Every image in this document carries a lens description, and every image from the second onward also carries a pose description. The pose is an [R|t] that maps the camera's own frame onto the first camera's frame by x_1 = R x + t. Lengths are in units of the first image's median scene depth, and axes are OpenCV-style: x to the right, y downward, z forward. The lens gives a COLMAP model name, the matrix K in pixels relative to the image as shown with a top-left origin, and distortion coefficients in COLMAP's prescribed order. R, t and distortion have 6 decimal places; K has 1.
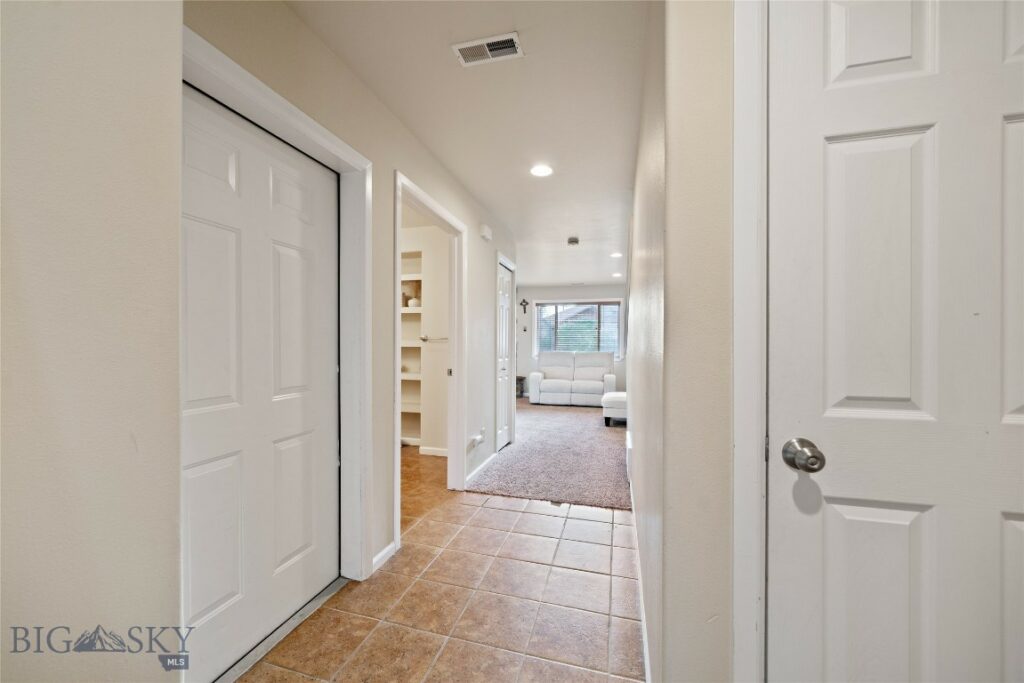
lens RADIAL K [[373.4, 0, 518.0], [0, 373.4, 346.4], [0, 0, 1]] dist [-0.002847, -0.000088]
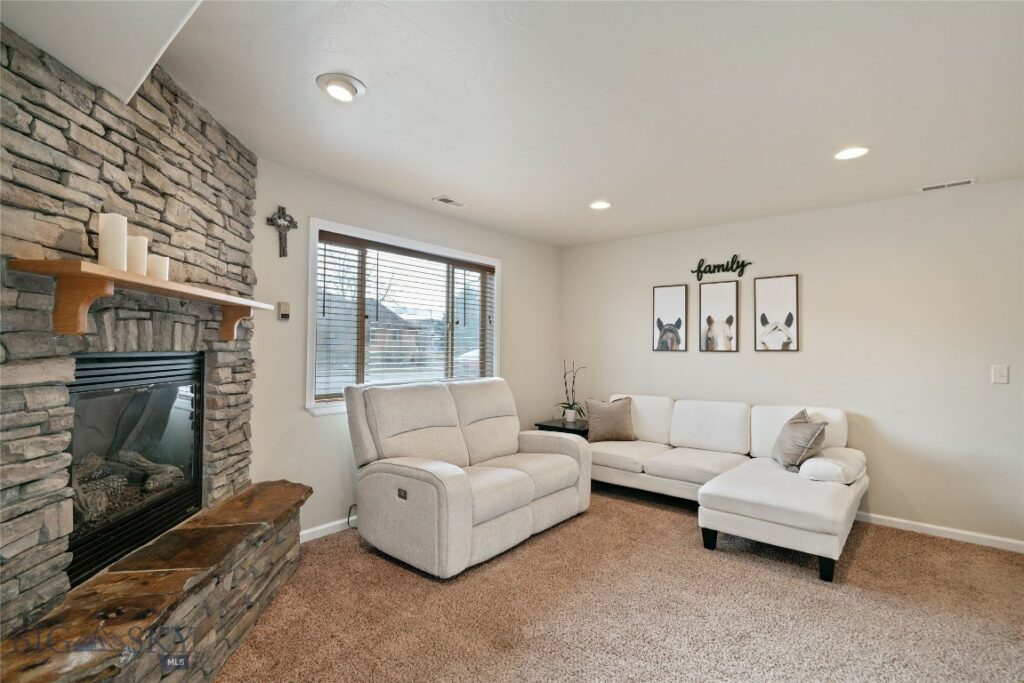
lens RADIAL K [[479.5, 0, 510.7], [0, 479.5, 345.2], [0, 0, 1]] dist [-0.004140, 0.001377]
pose [[0.425390, 0.000054, 0.905010, -0.245793], [-0.017017, 0.999824, 0.007939, -0.026012], [-0.904850, -0.018778, 0.425316, 0.691528]]
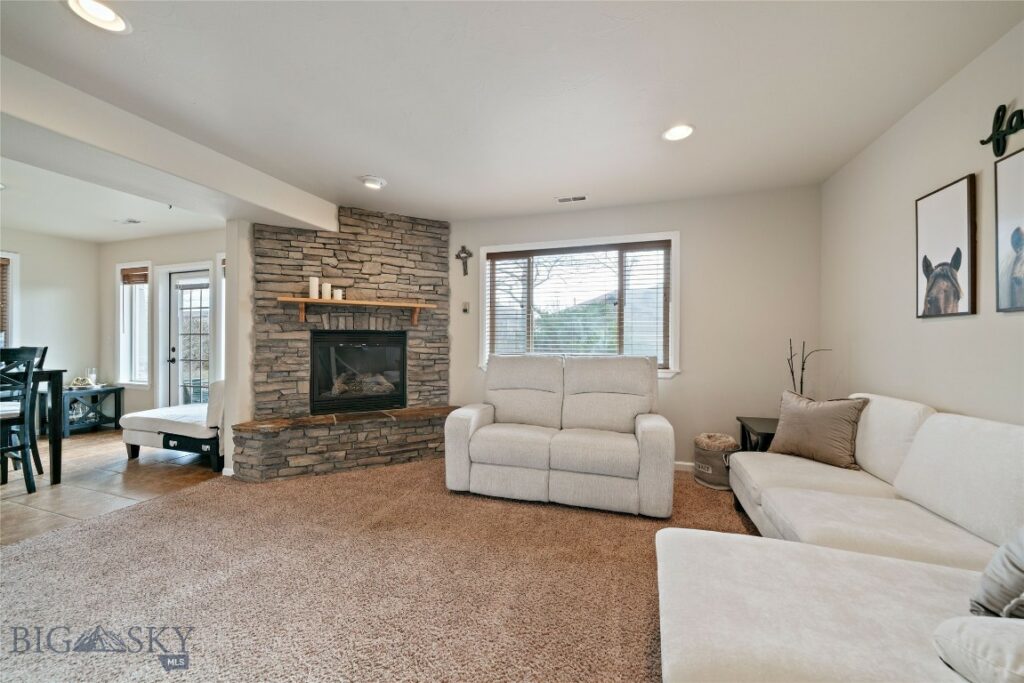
lens RADIAL K [[373.4, 0, 511.6], [0, 373.4, 343.9], [0, 0, 1]] dist [-0.002847, -0.000088]
pose [[0.998609, -0.008891, -0.051974, 0.104332], [0.009940, 0.999751, 0.019976, -0.008038], [0.051784, -0.020465, 0.998449, 0.522785]]
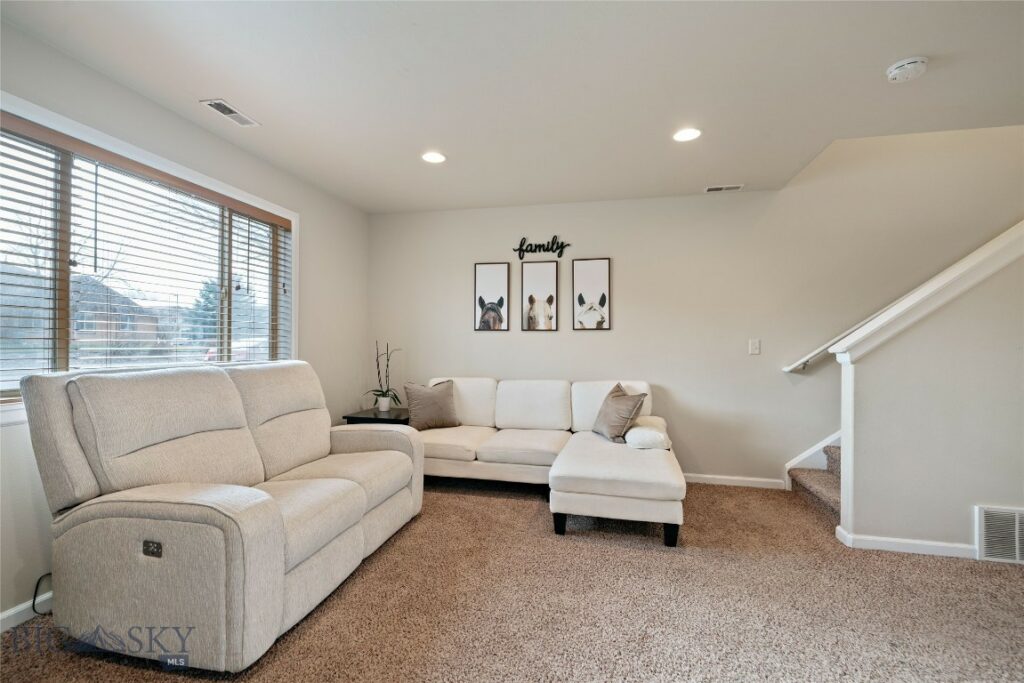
lens RADIAL K [[448.5, 0, 509.7], [0, 448.5, 342.1], [0, 0, 1]] dist [-0.001404, 0.000274]
pose [[-0.034388, -0.009175, 0.999366, -0.165667], [-0.021172, 0.999740, 0.008450, -0.009150], [-0.999184, -0.020868, -0.034573, 0.760188]]
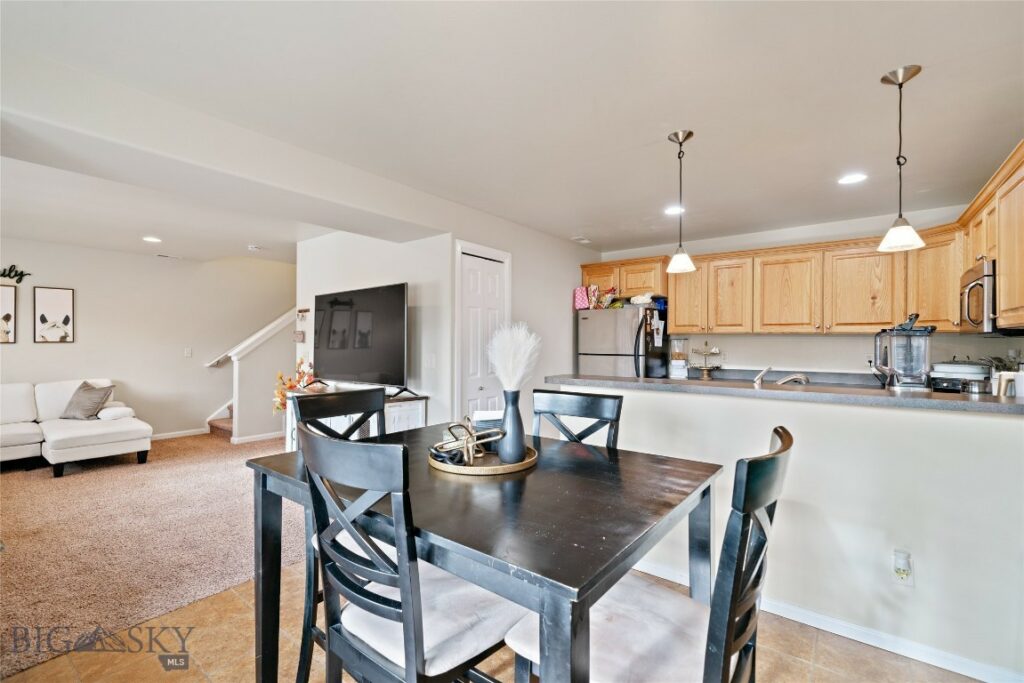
lens RADIAL K [[448.5, 0, 505.3], [0, 448.5, 339.7], [0, 0, 1]] dist [-0.001404, 0.000274]
pose [[-0.920007, -0.010234, 0.391769, -0.522392], [-0.019239, 0.999633, -0.019068, -0.024786], [-0.391430, -0.025080, -0.919866, 0.992081]]
